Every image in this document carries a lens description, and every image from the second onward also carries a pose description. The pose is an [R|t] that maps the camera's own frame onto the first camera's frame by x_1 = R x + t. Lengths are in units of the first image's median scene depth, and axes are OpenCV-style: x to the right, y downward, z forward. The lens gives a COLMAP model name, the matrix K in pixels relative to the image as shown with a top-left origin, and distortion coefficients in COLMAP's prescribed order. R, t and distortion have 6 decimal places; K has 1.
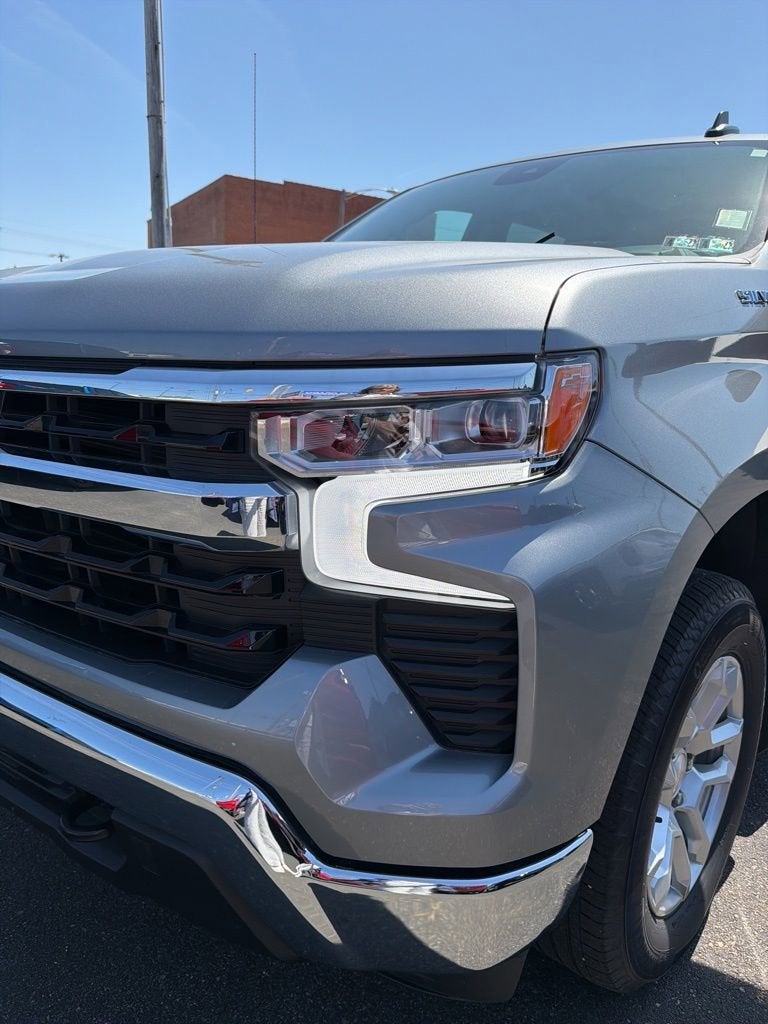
lens RADIAL K [[709.0, 0, 391.1], [0, 709.0, 517.9], [0, 0, 1]] dist [0.040100, -0.059163]
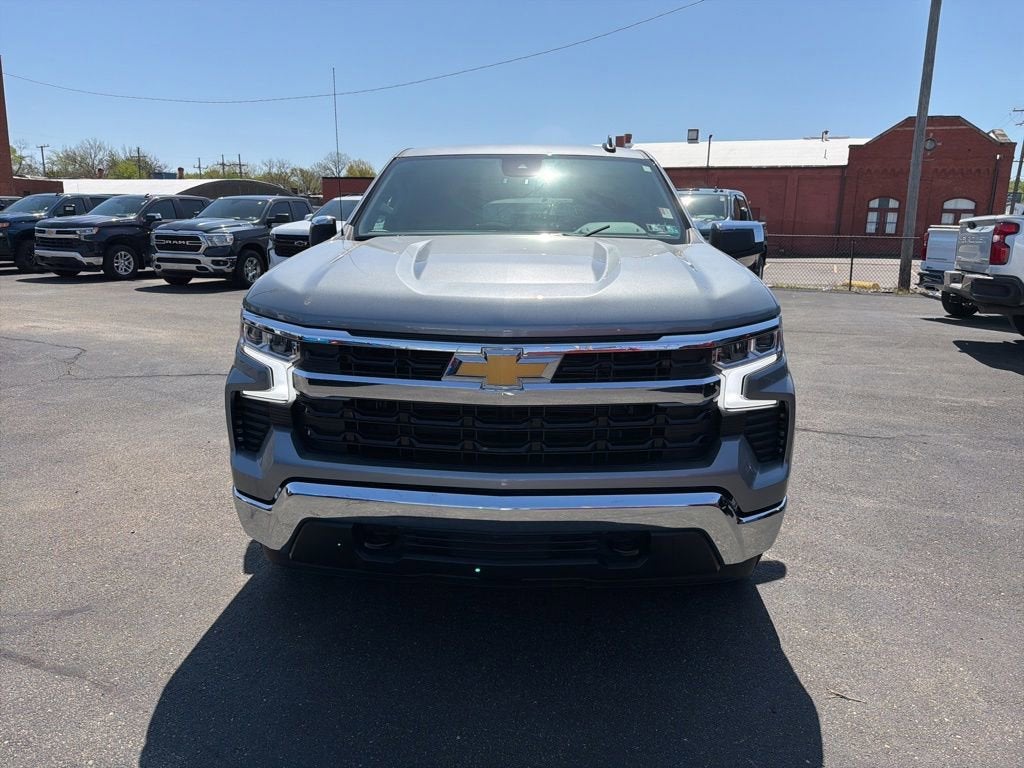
lens RADIAL K [[709.0, 0, 515.0], [0, 709.0, 382.7], [0, 0, 1]] dist [0.040100, -0.059163]
pose [[0.776632, -0.159221, 0.609501, -2.155629], [0.154295, 0.986140, 0.061007, -0.272799], [-0.610767, 0.046663, 0.790434, -0.544706]]
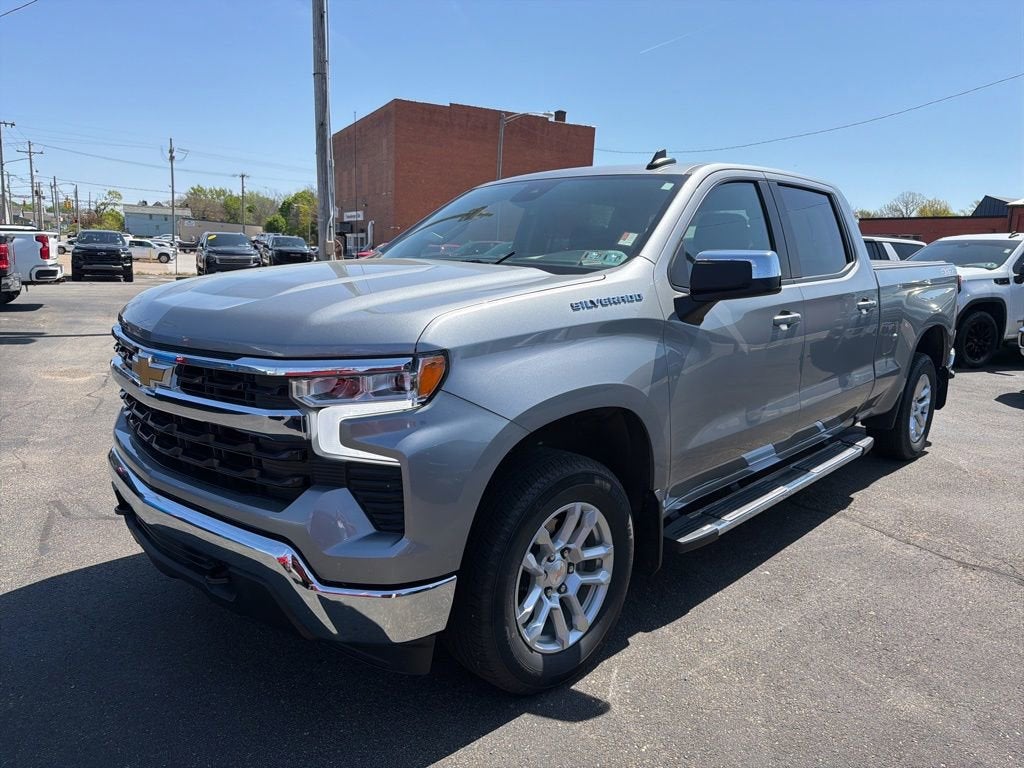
lens RADIAL K [[710.0, 0, 523.0], [0, 710.0, 379.7], [0, 0, 1]] dist [0.046523, -0.060318]
pose [[0.998540, -0.004188, -0.053858, 0.619519], [0.000912, 0.998155, -0.060709, -0.005865], [0.054013, 0.060571, 0.996701, -1.140999]]
